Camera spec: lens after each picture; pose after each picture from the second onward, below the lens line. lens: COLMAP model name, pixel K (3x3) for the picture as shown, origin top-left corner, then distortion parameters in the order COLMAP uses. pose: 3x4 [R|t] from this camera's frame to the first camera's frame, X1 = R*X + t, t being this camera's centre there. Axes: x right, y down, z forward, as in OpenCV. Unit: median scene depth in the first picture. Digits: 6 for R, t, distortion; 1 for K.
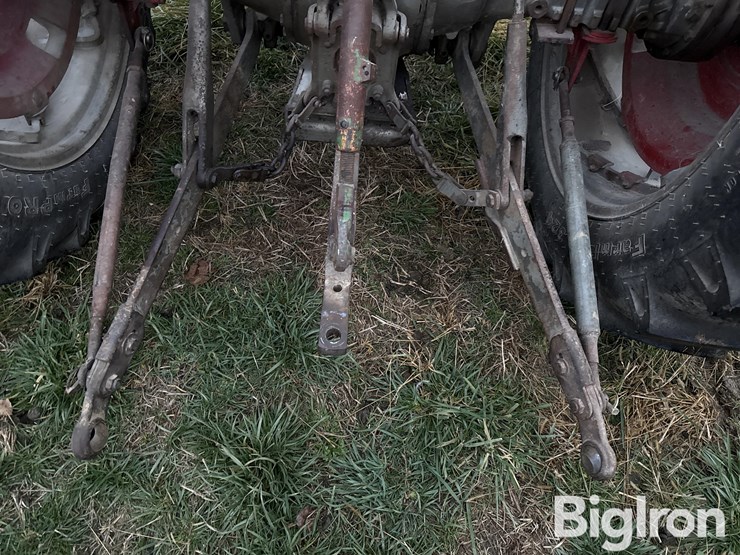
lens RADIAL K [[514.7, 0, 366.7], [0, 514.7, 280.1], [0, 0, 1]] dist [0.069799, -0.098564]
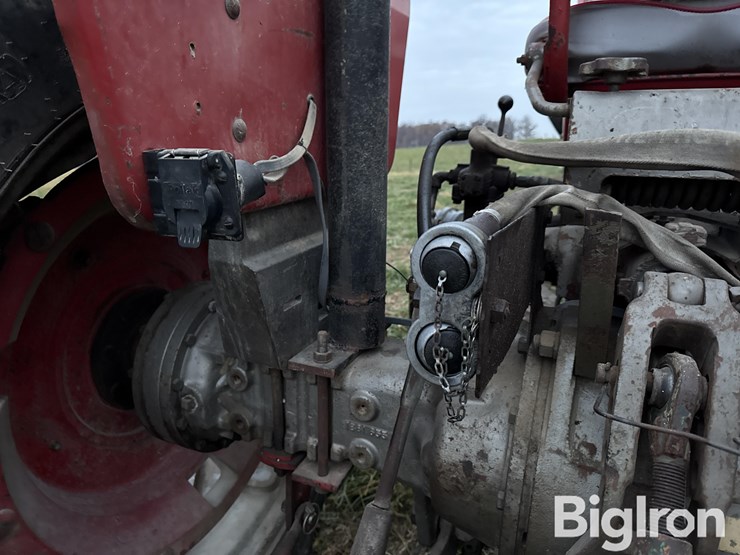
lens RADIAL K [[517.1, 0, 370.0], [0, 517.1, 277.5], [0, 0, 1]] dist [0.064966, -0.083179]
pose [[0.935792, 0.041455, -0.350107, -0.072180], [-0.275772, 0.704755, -0.653659, -0.183693], [0.219642, 0.708239, 0.670936, 0.206688]]
